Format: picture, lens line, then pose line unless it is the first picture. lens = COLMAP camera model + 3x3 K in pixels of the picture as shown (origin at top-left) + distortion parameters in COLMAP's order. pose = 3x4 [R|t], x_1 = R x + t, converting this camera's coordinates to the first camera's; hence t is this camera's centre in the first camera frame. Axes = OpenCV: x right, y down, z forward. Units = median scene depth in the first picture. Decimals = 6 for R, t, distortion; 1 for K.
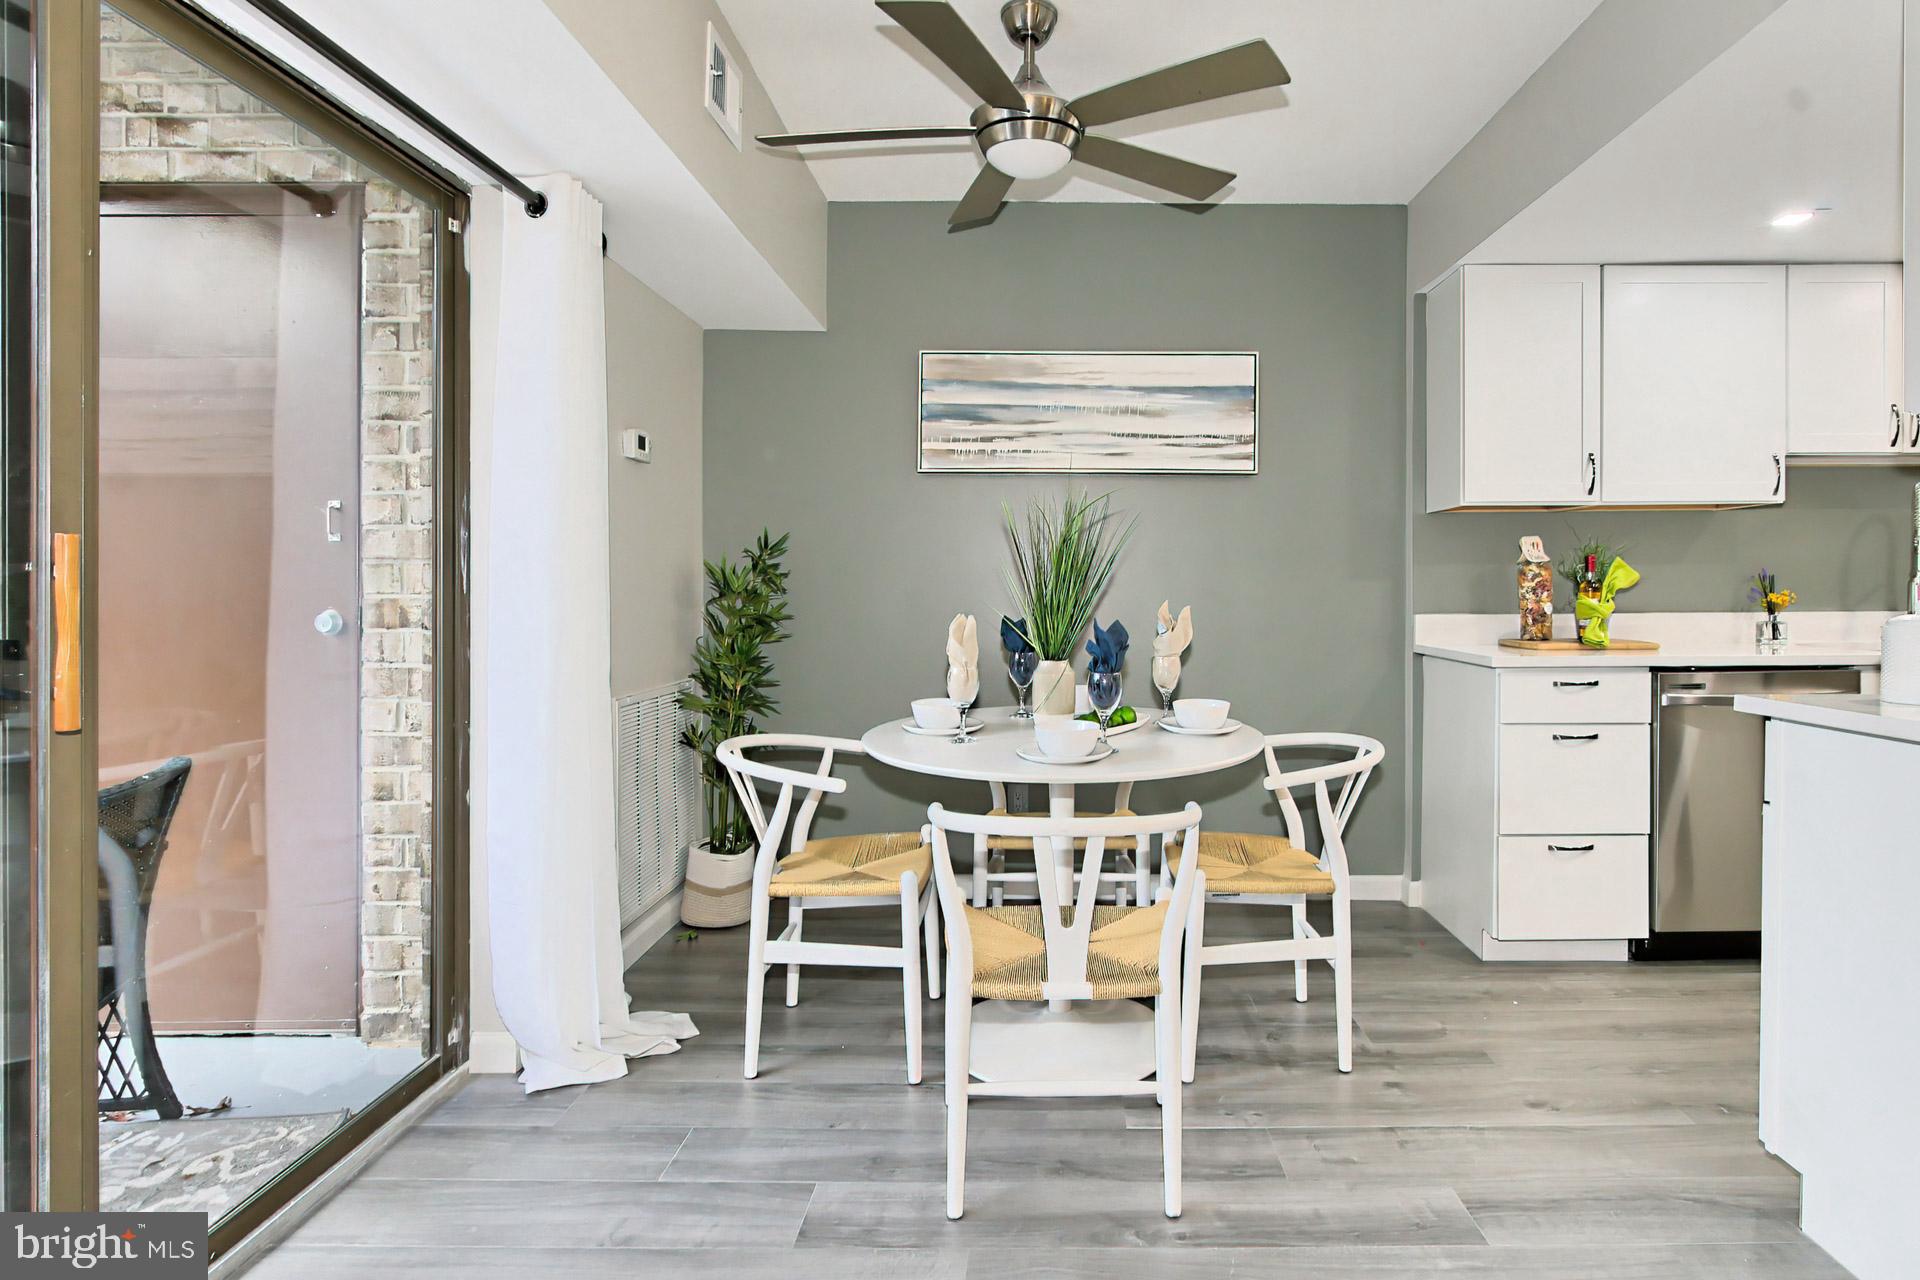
lens RADIAL K [[1030.0, 0, 1089.0], [0, 1030.0, 591.7], [0, 0, 1]] dist [-0.012555, 0.001078]
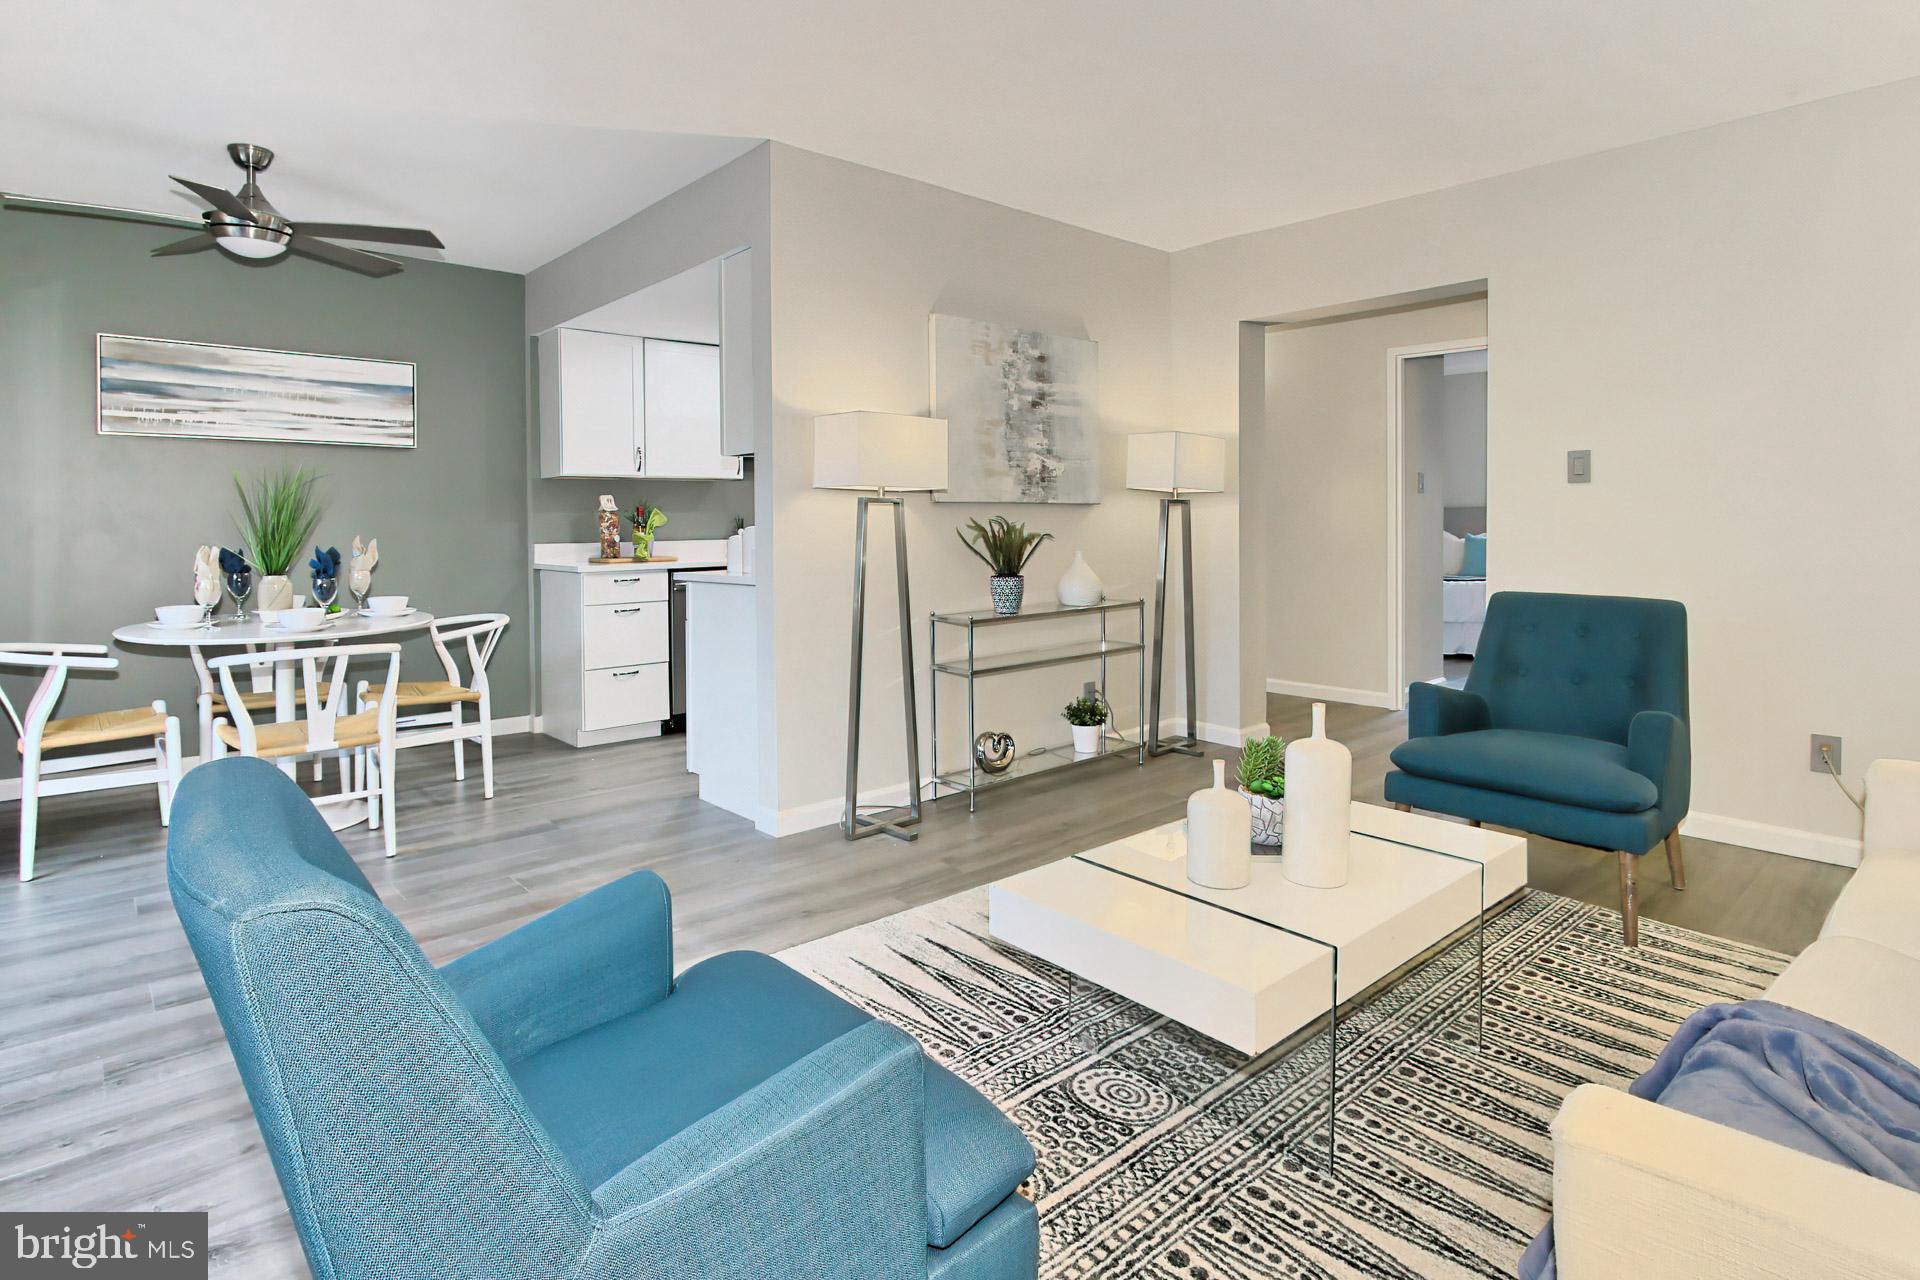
lens RADIAL K [[977.5, 0, 987.6], [0, 977.5, 549.0], [0, 0, 1]] dist [-0.013335, 0.000476]
pose [[0.756041, -0.022662, 0.654131, -0.135130], [0.011617, 0.999708, 0.021206, 0.006418], [-0.654421, -0.008434, 0.756084, -0.591716]]
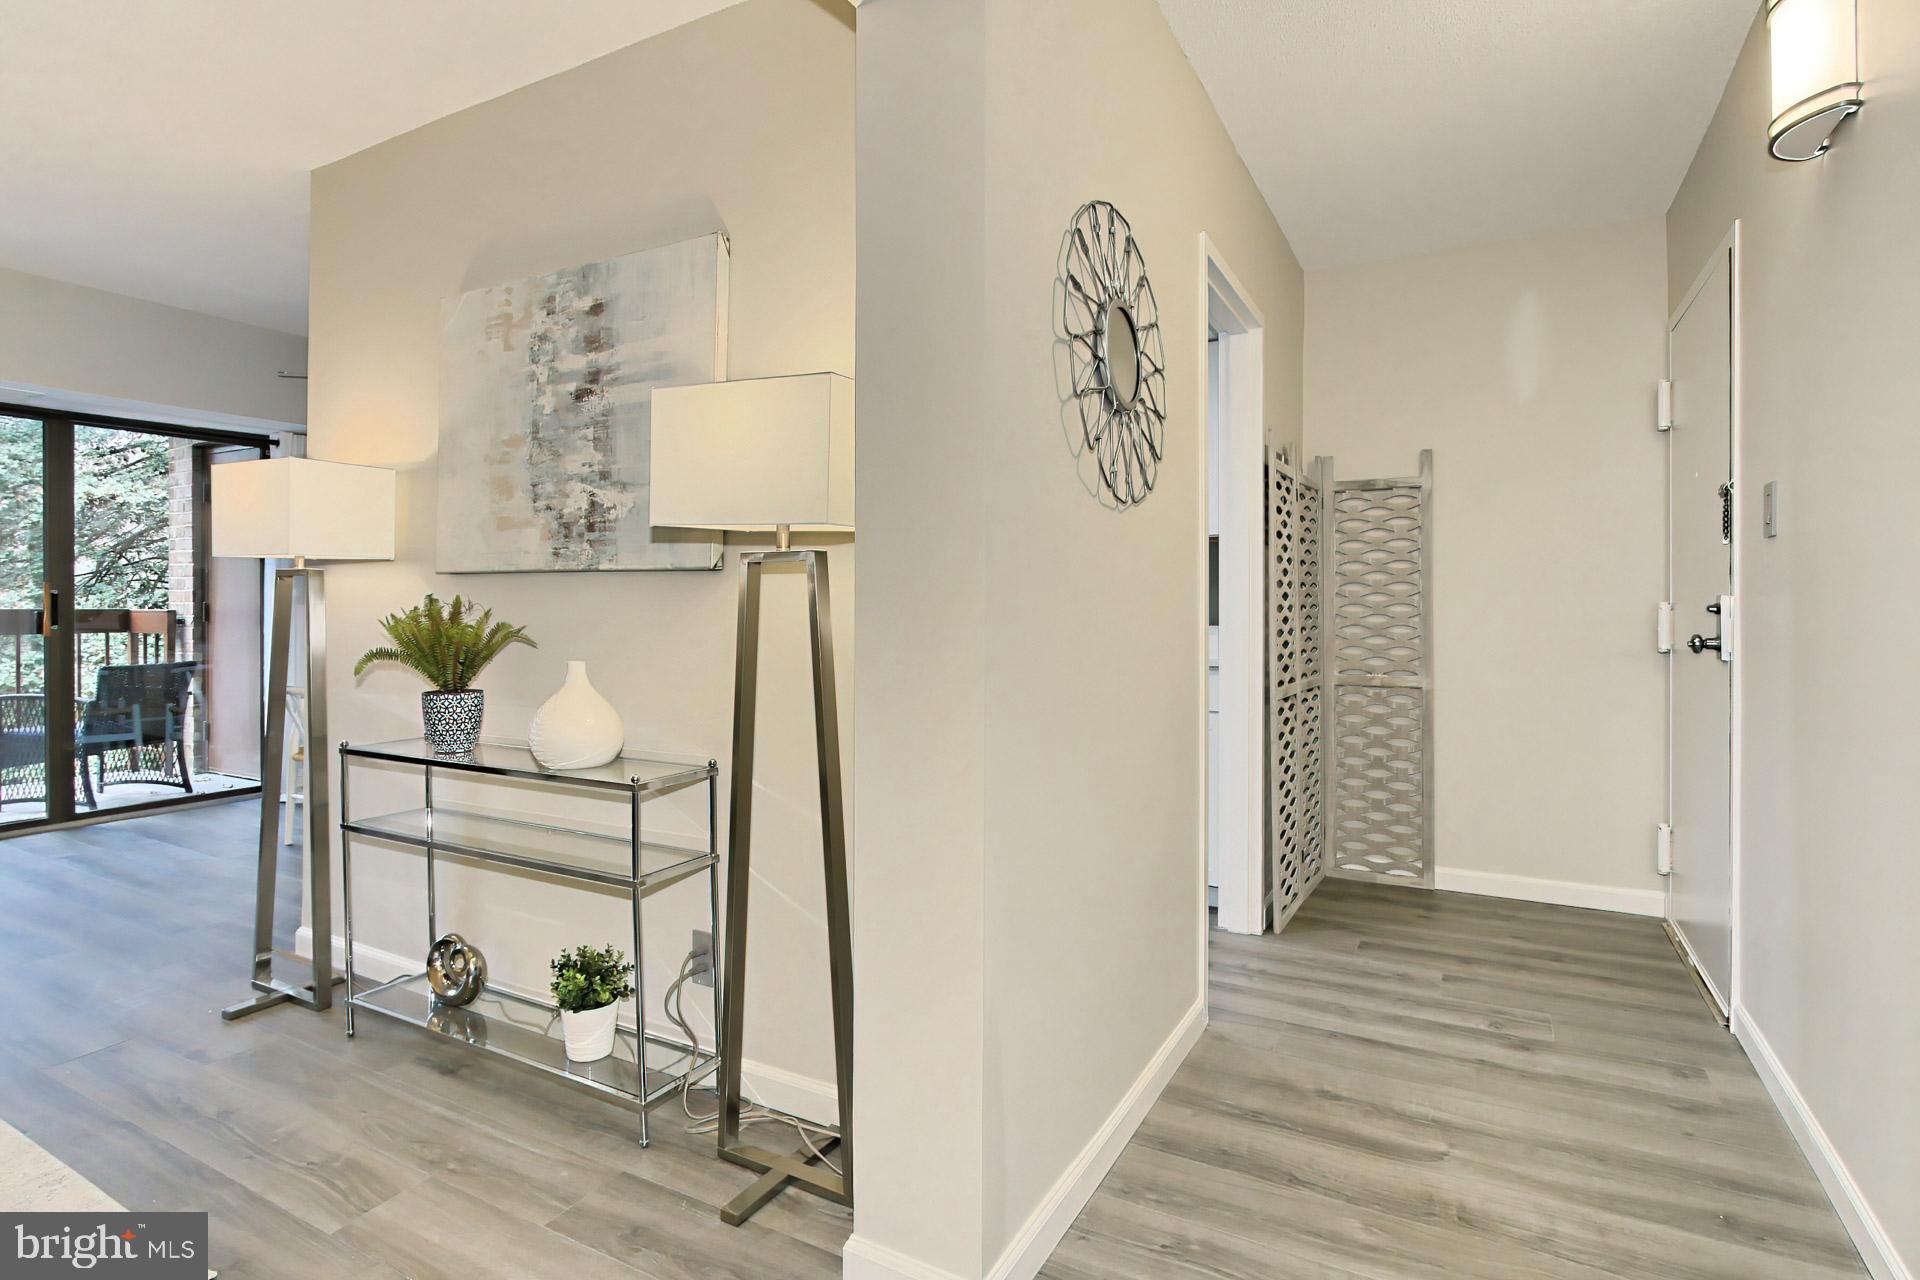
lens RADIAL K [[977.5, 0, 911.1], [0, 977.5, 593.2], [0, 0, 1]] dist [-0.013335, 0.000476]
pose [[0.865759, -0.001584, -0.500459, 1.289410], [0.000783, 0.999998, -0.001810, -0.007212], [0.500461, 0.001175, 0.865758, -0.173552]]
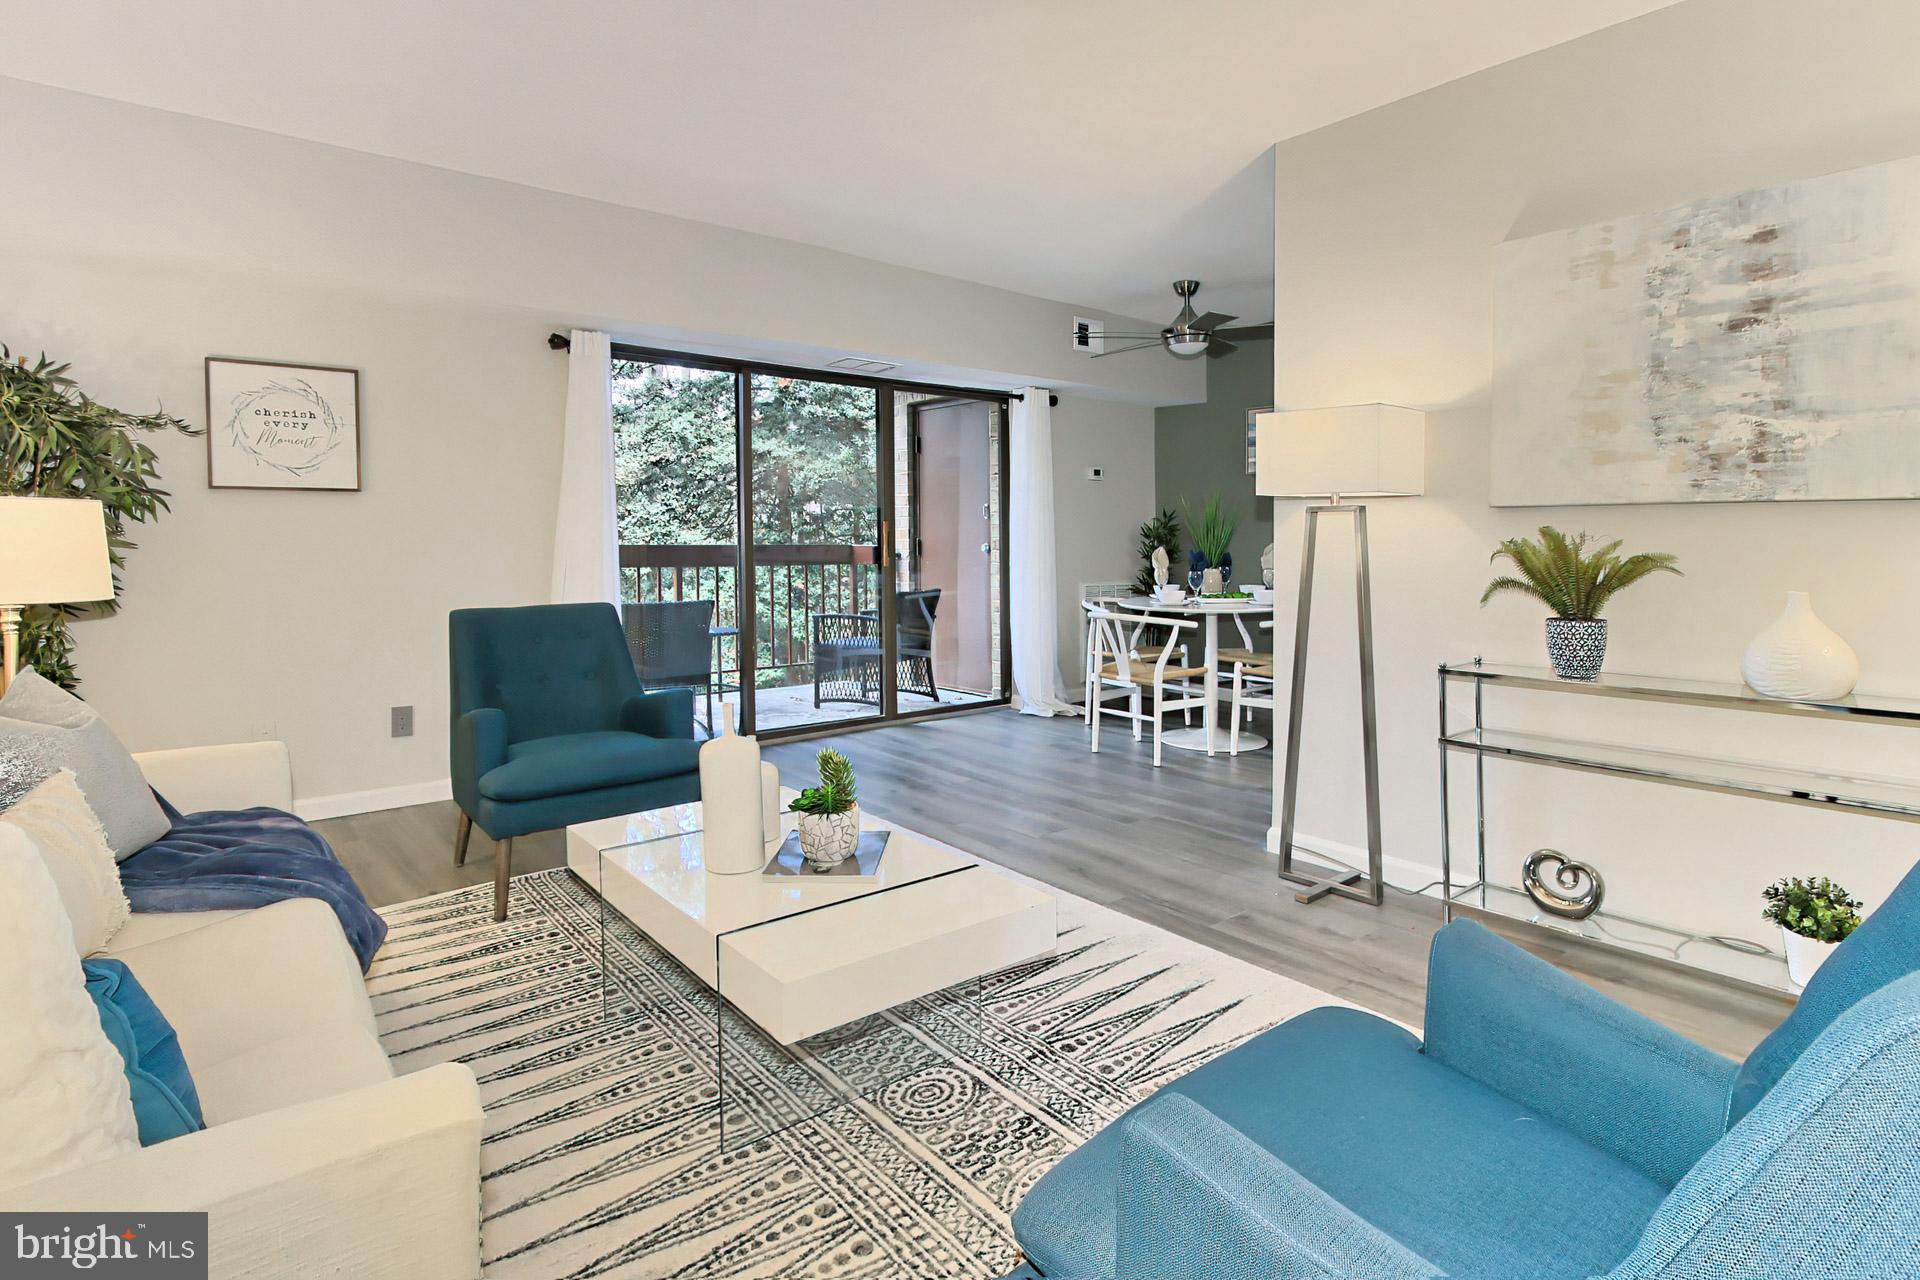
lens RADIAL K [[977.5, 0, 909.0], [0, 977.5, 537.3], [0, 0, 1]] dist [-0.013335, 0.000476]
pose [[0.603989, 0.002522, -0.796989, 0.925925], [-0.004682, 0.999989, -0.000384, 0.003336], [0.796979, 0.003963, 0.603994, -0.572833]]
